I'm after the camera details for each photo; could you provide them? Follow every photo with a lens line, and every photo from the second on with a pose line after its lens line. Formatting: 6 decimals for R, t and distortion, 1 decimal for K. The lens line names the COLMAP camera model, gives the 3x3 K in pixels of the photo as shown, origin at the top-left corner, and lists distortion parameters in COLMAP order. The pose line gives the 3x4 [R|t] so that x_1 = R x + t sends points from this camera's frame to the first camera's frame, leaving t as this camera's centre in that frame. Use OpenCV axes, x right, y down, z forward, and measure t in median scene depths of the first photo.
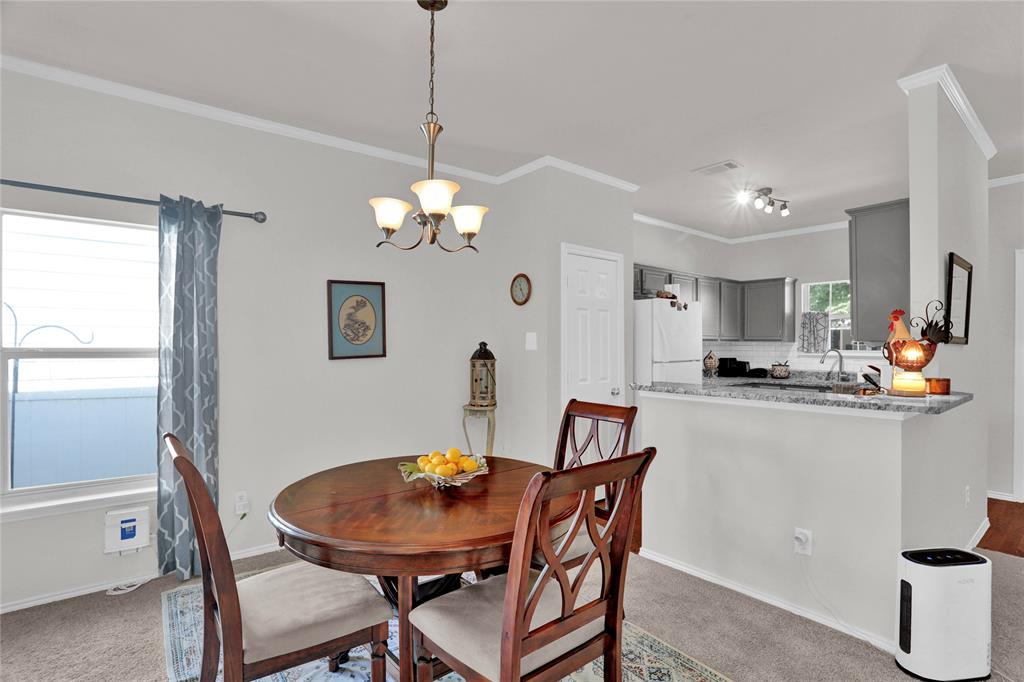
lens RADIAL K [[506.3, 0, 510.9], [0, 506.3, 344.7], [0, 0, 1]] dist [-0.084022, 0.039526]
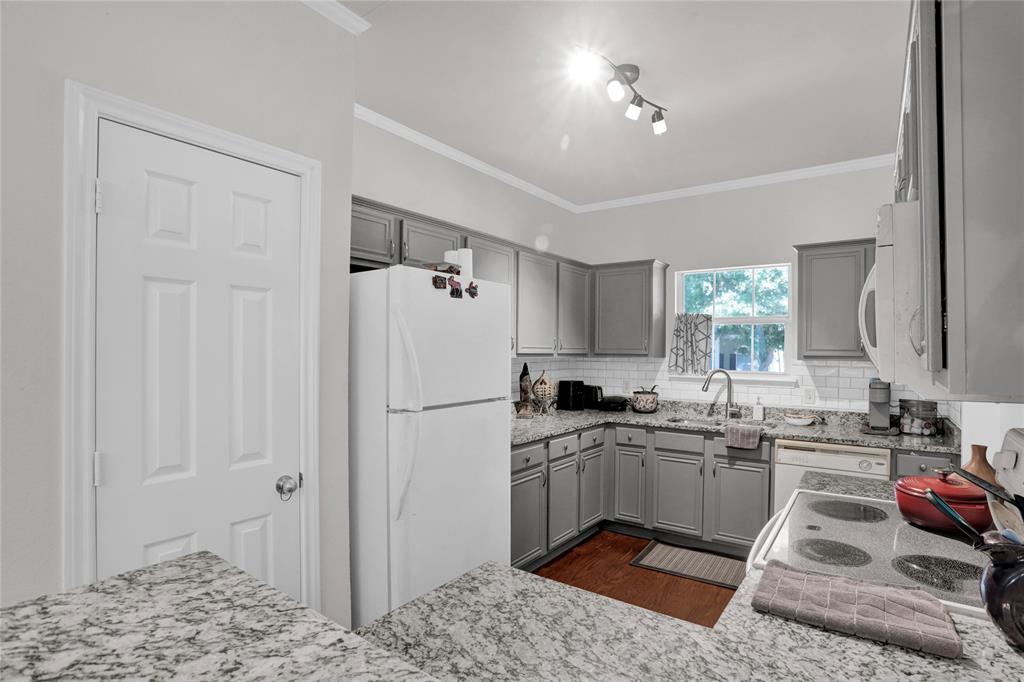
lens RADIAL K [[506.3, 0, 510.9], [0, 506.3, 344.7], [0, 0, 1]] dist [-0.084022, 0.039526]
pose [[0.967487, 0.010190, 0.252715, 0.251803], [-0.007040, 0.999886, -0.013366, -0.016312], [-0.252822, 0.011152, 0.967448, 0.497773]]
